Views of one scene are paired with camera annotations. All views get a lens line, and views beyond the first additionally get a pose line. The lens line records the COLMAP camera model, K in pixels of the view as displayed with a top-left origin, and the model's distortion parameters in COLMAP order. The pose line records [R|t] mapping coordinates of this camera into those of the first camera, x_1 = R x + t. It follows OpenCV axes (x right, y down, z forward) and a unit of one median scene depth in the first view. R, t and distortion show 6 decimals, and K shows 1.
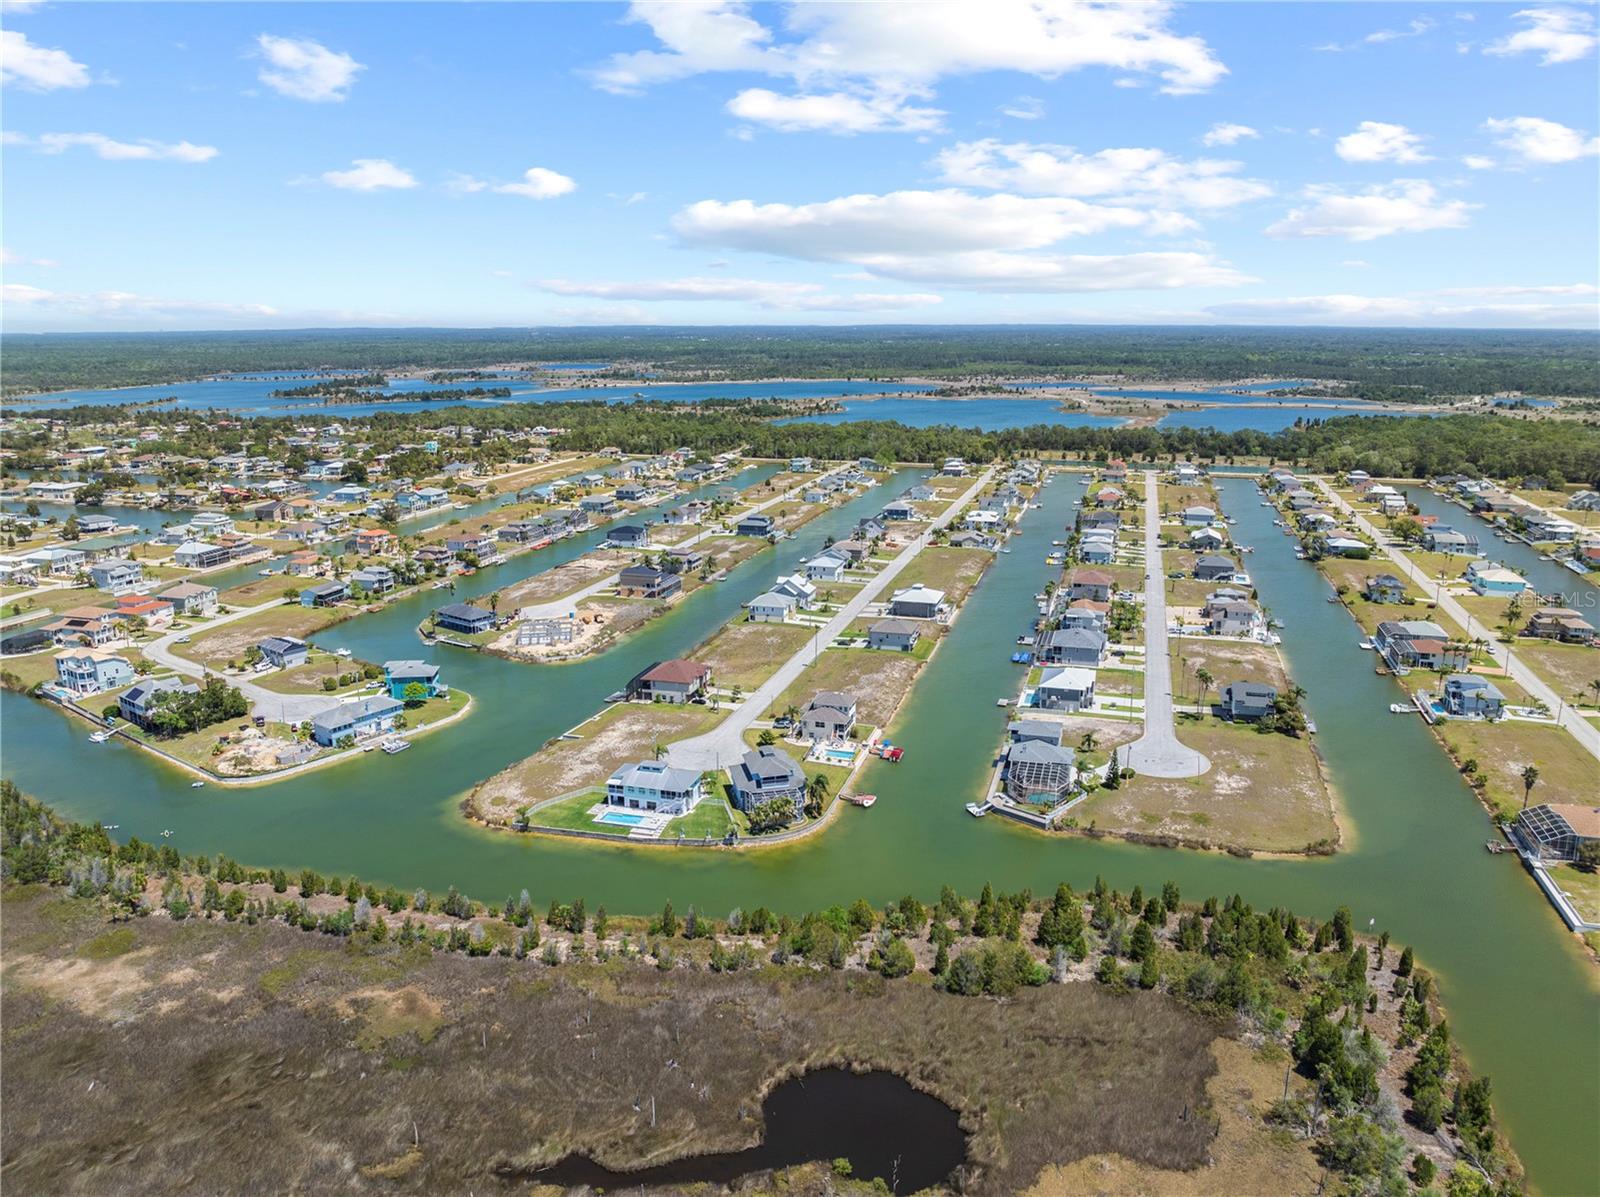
lens RADIAL K [[1114.0, 0, 804.7], [0, 1114.0, 605.3], [0, 0, 1]] dist [-0.040083, 0.009582]
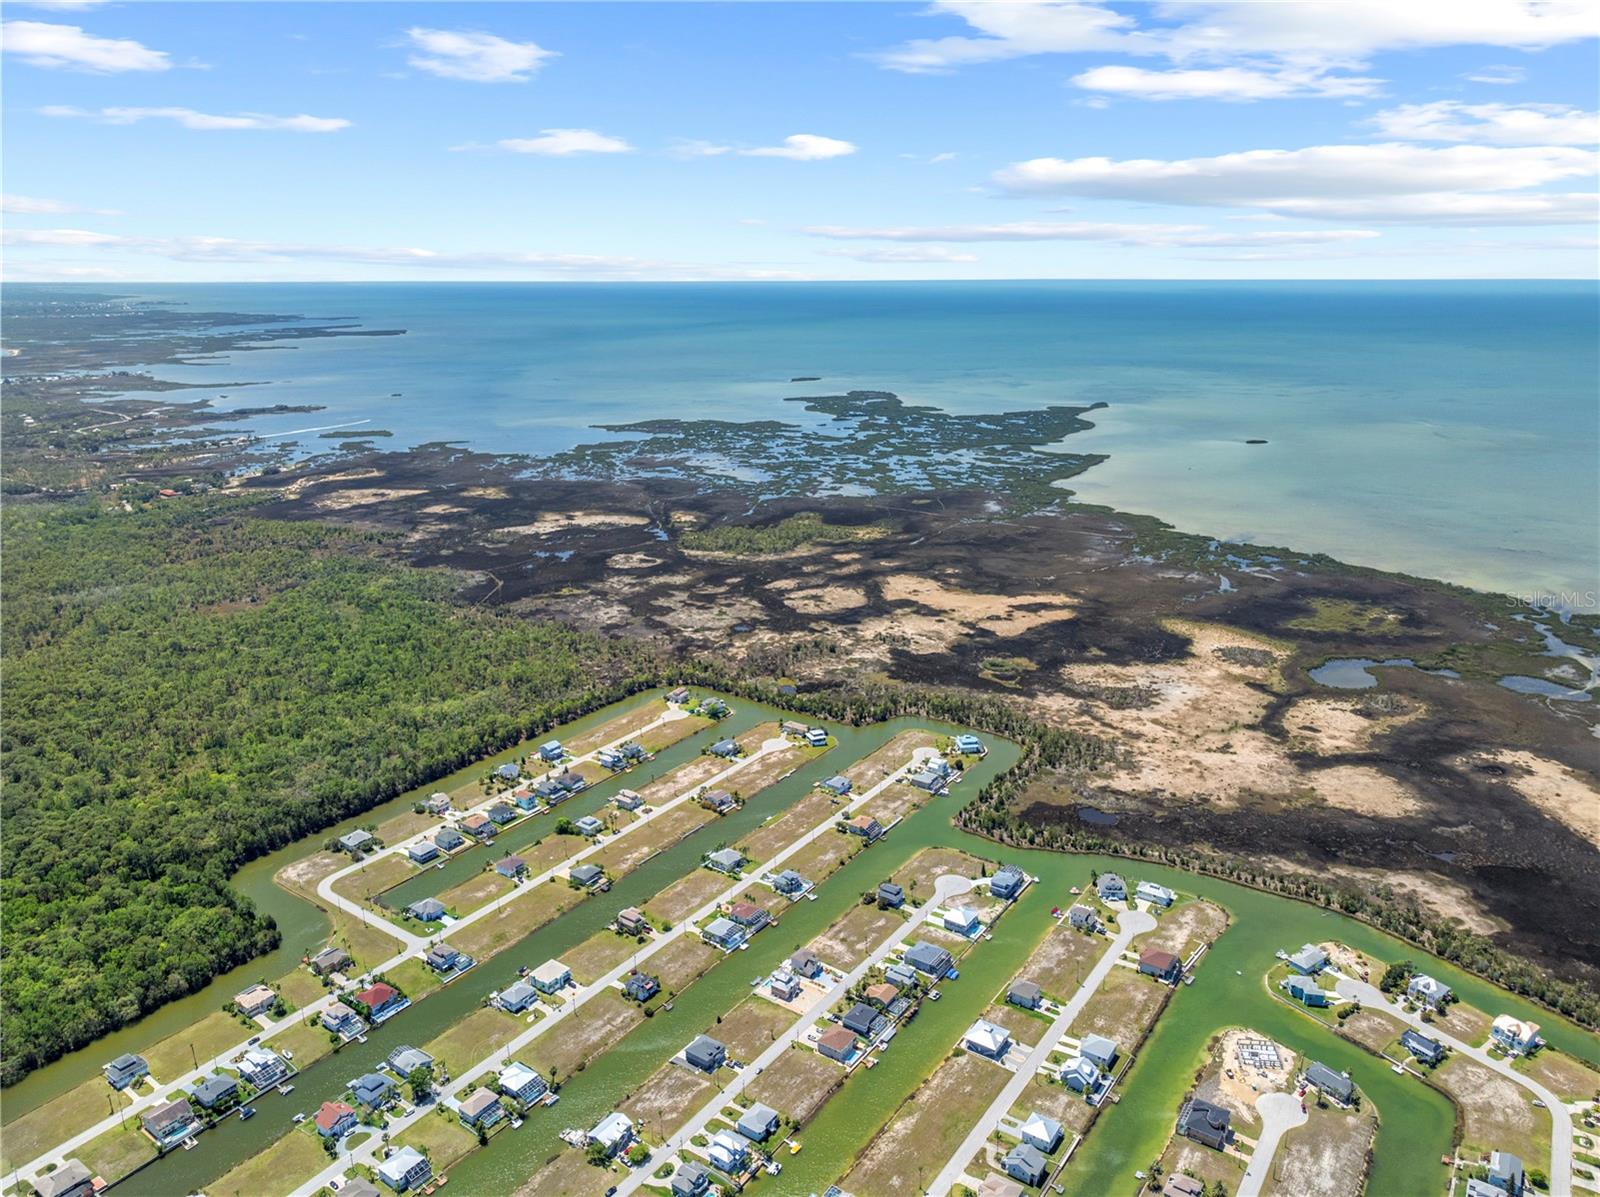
lens RADIAL K [[1114.0, 0, 794.8], [0, 1114.0, 595.8], [0, 0, 1]] dist [-0.040083, 0.009582]
pose [[-0.947889, -0.086594, 0.306606, -0.036141], [0.083260, 0.861584, 0.500740, -1.000838], [-0.307528, 0.500174, -0.809477, 1.628186]]
